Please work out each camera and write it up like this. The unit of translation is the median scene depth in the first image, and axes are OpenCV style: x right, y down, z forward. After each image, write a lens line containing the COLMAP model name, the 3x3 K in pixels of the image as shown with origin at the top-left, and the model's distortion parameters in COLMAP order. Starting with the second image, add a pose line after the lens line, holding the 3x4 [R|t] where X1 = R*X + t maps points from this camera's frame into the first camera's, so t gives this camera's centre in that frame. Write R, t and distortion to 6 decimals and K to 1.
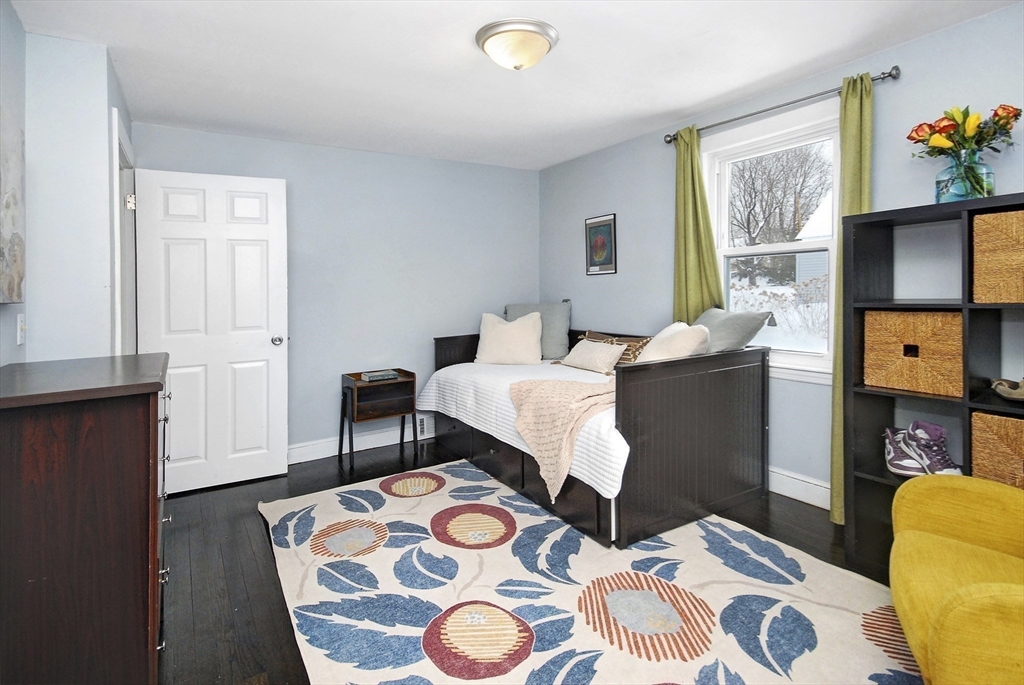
lens RADIAL K [[448.3, 0, 507.0], [0, 448.3, 293.0], [0, 0, 1]] dist [-0.002933, -0.000352]
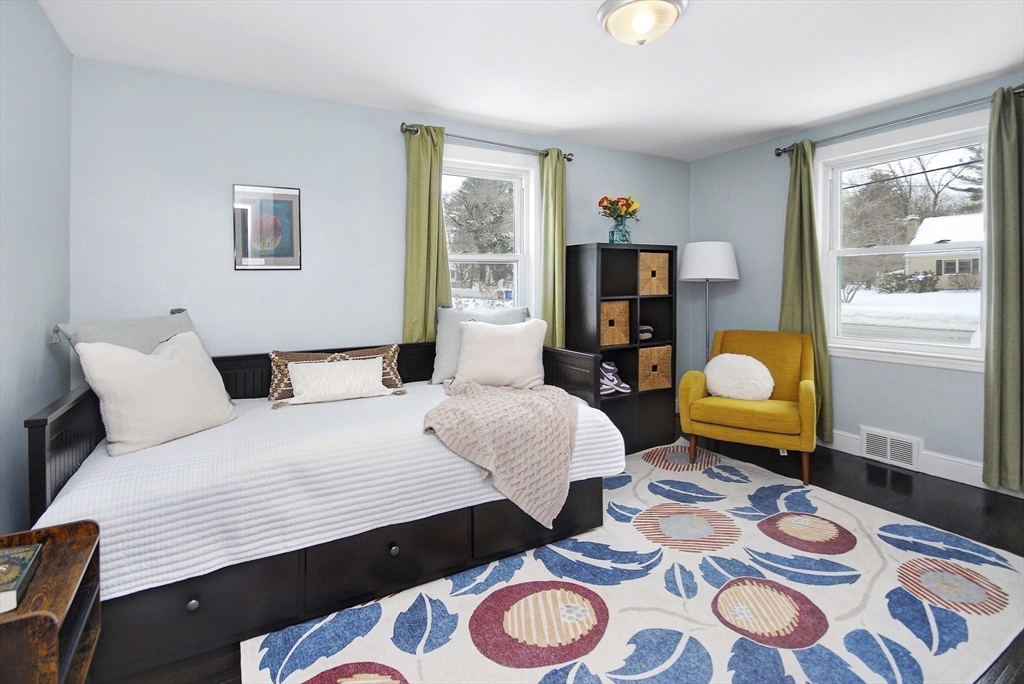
lens RADIAL K [[458.9, 0, 512.2], [0, 458.9, 297.4], [0, 0, 1]] dist [0.003146, -0.000393]
pose [[0.131033, -0.015729, 0.991253, -0.876121], [0.017540, 0.999754, 0.013546, -0.003972], [-0.991223, 0.015612, 0.131277, 1.035506]]
